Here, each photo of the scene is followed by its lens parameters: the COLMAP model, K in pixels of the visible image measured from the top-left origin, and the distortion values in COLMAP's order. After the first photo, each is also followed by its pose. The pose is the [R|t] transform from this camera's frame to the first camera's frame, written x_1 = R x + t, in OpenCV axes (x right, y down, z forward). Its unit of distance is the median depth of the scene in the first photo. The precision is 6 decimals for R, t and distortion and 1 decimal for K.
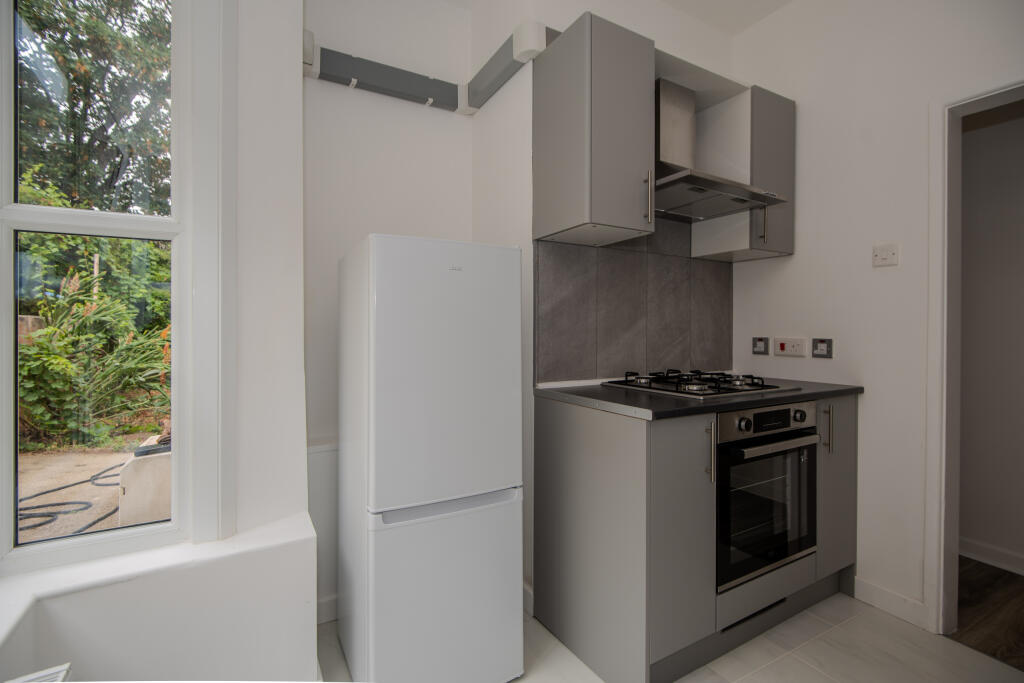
lens RADIAL K [[466.8, 0, 523.9], [0, 466.8, 328.0], [0, 0, 1]] dist [0.054587, -0.016647]
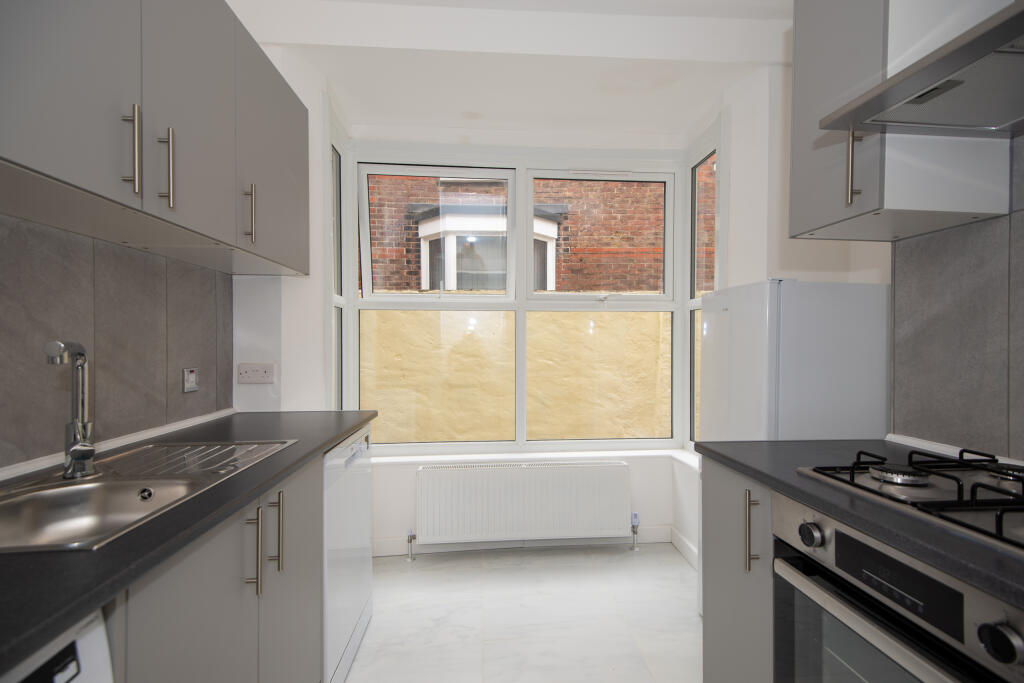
lens RADIAL K [[483.8, 0, 512.0], [0, 483.8, 341.5], [0, 0, 1]] dist [0.000766, -0.018615]
pose [[-0.439730, -0.002505, -0.898126, 0.893284], [-0.002512, 0.999996, -0.001559, -0.023081], [0.898126, 0.001571, -0.439735, 0.717828]]
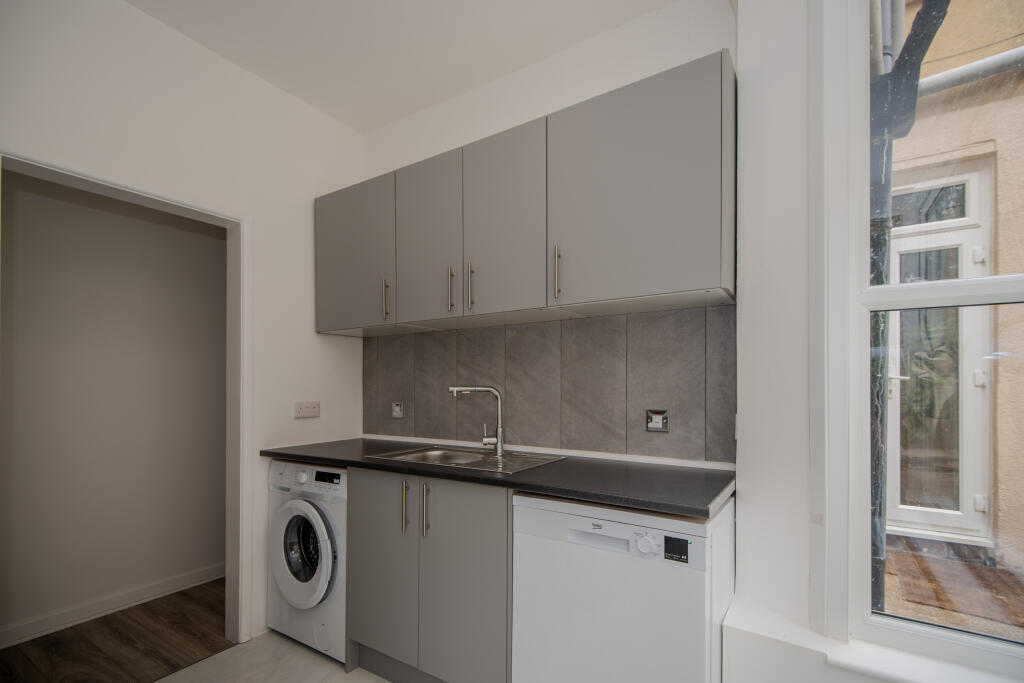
lens RADIAL K [[456.0, 0, 539.6], [0, 456.0, 383.4], [0, 0, 1]] dist [0.001077, -0.000043]
pose [[-0.475470, 0.003813, 0.879724, -0.272760], [0.002973, 0.999992, -0.002727, -0.023671], [-0.879727, 0.001318, -0.475477, 0.437252]]
